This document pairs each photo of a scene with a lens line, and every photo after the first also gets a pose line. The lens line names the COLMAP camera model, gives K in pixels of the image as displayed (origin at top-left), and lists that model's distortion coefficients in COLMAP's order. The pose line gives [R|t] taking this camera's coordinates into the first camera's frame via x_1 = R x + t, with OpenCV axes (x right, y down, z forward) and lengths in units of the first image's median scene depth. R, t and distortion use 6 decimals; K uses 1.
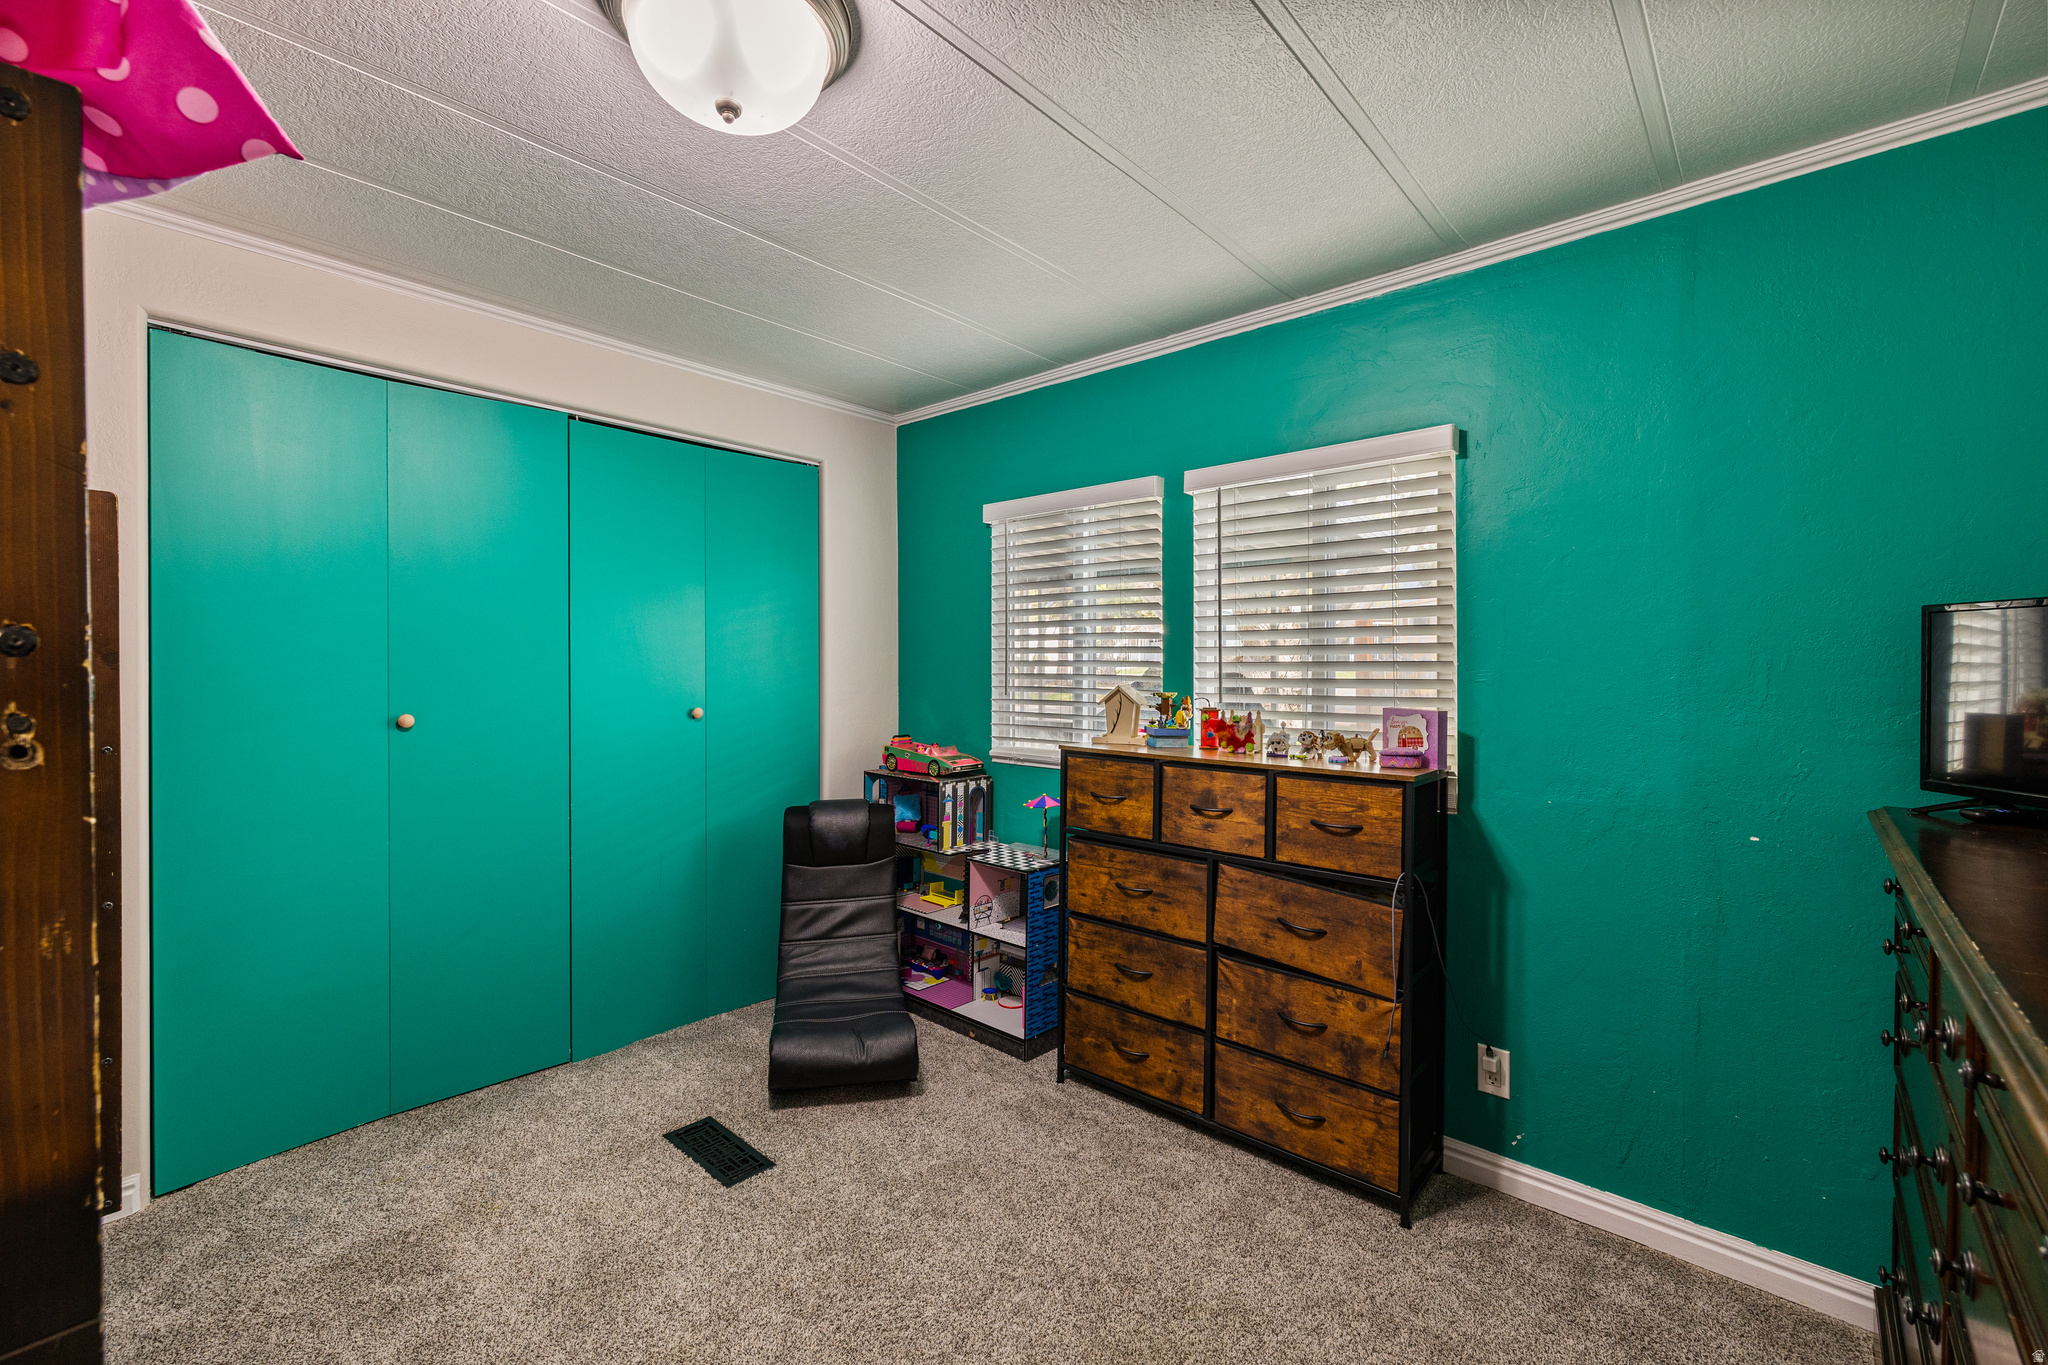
lens RADIAL K [[846.9, 0, 1022.5], [0, 846.9, 674.7], [0, 0, 1]] dist [-0.000382, -0.000021]
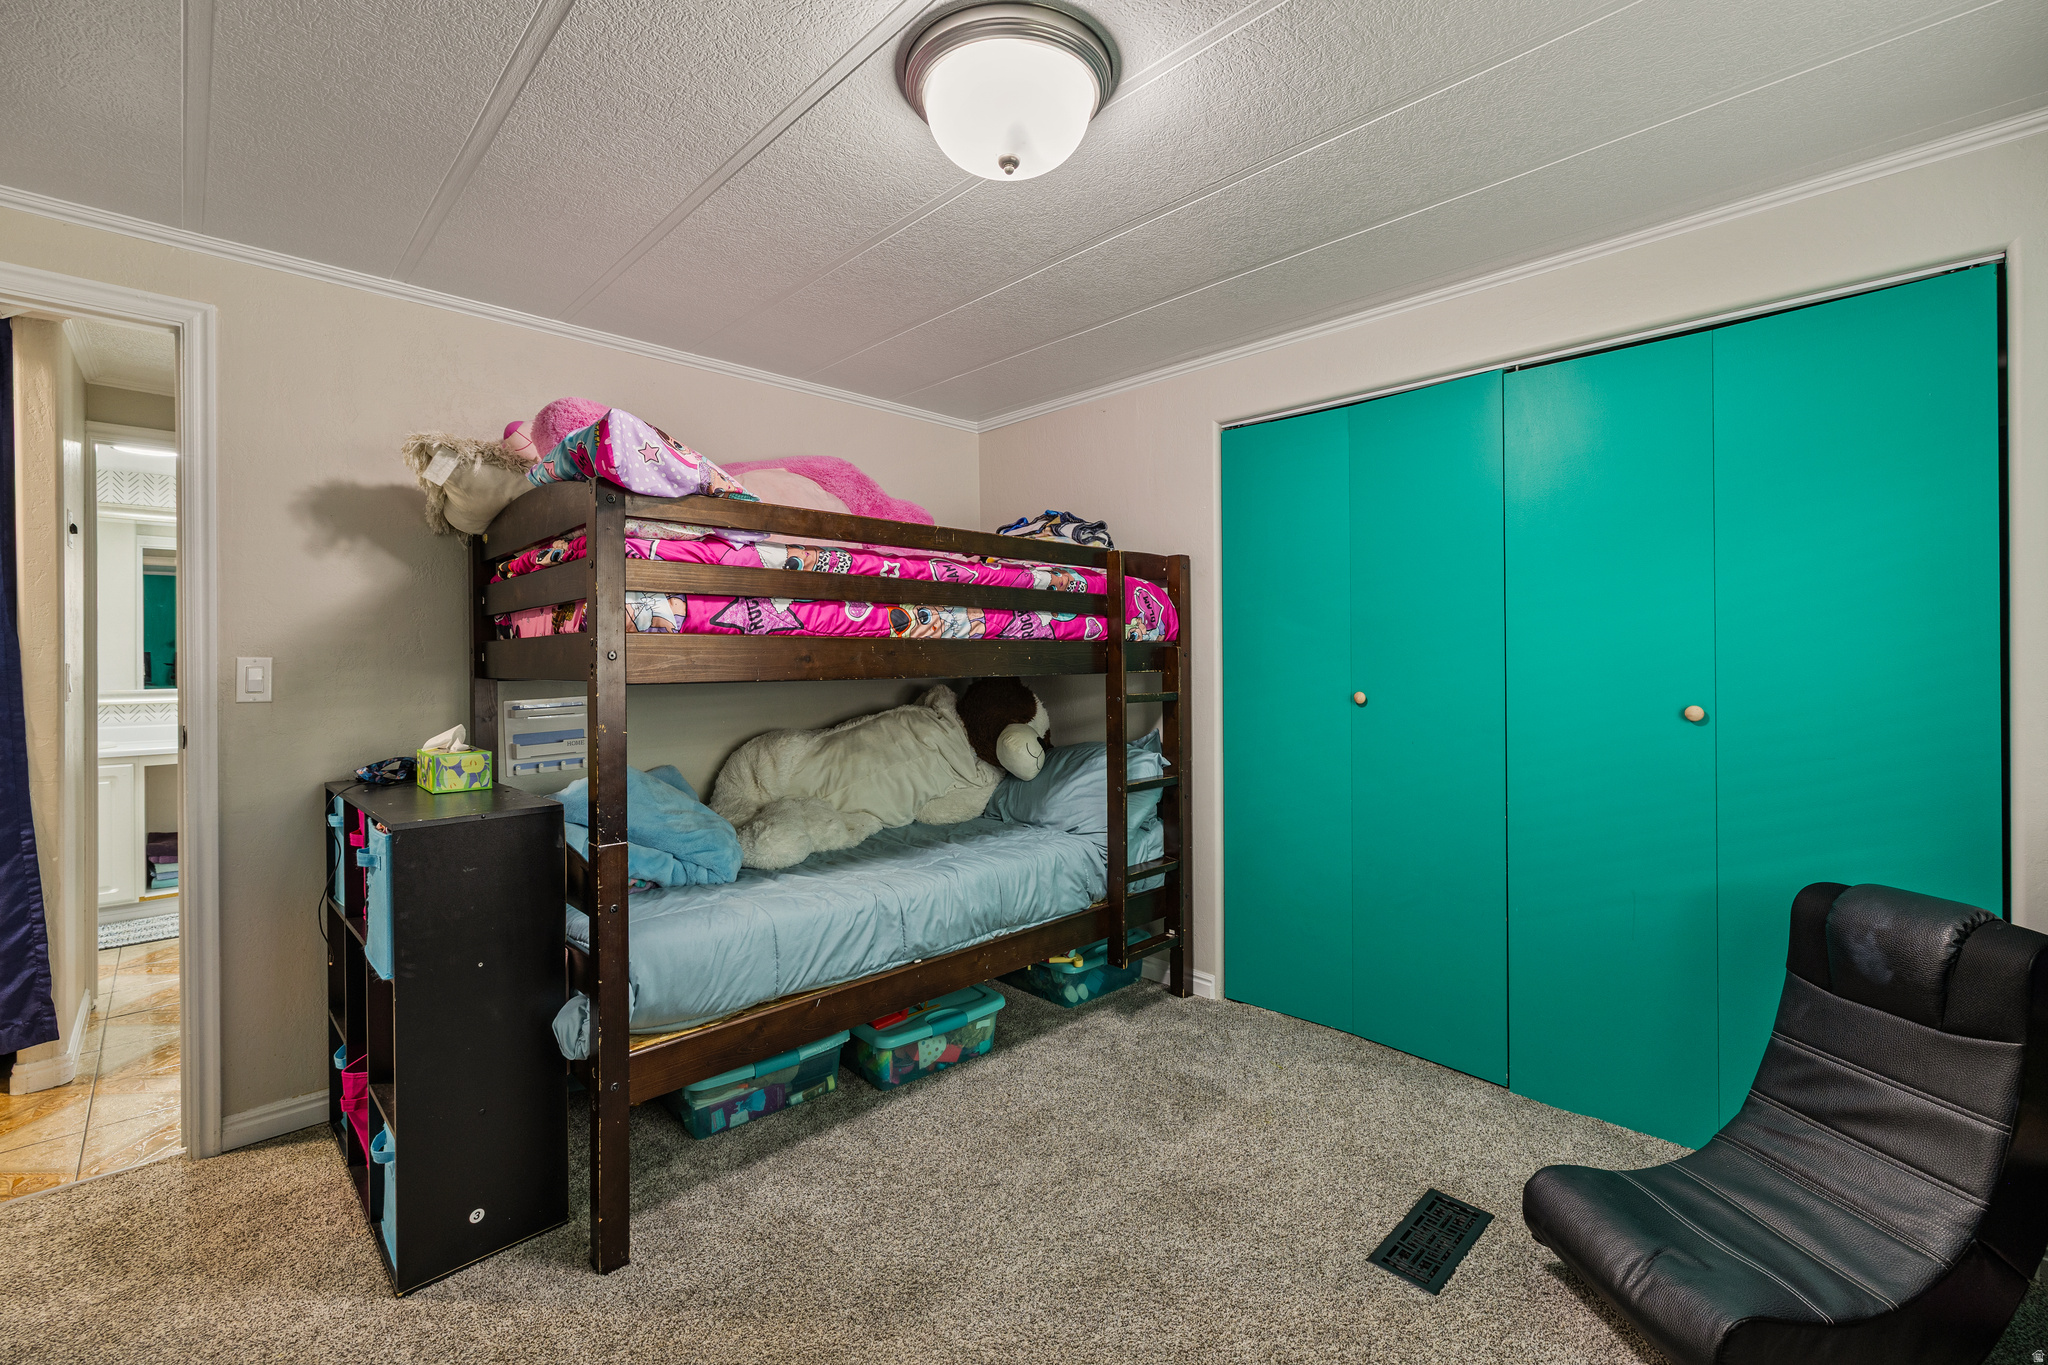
lens RADIAL K [[881.9, 0, 1021.7], [0, 881.9, 649.6], [0, 0, 1]] dist [-0.000146, -0.000130]
pose [[-0.069891, -0.000394, -0.997555, 0.502714], [-0.001319, 0.999999, -0.000303, -0.008850], [0.997554, 0.001295, -0.069891, 0.634046]]
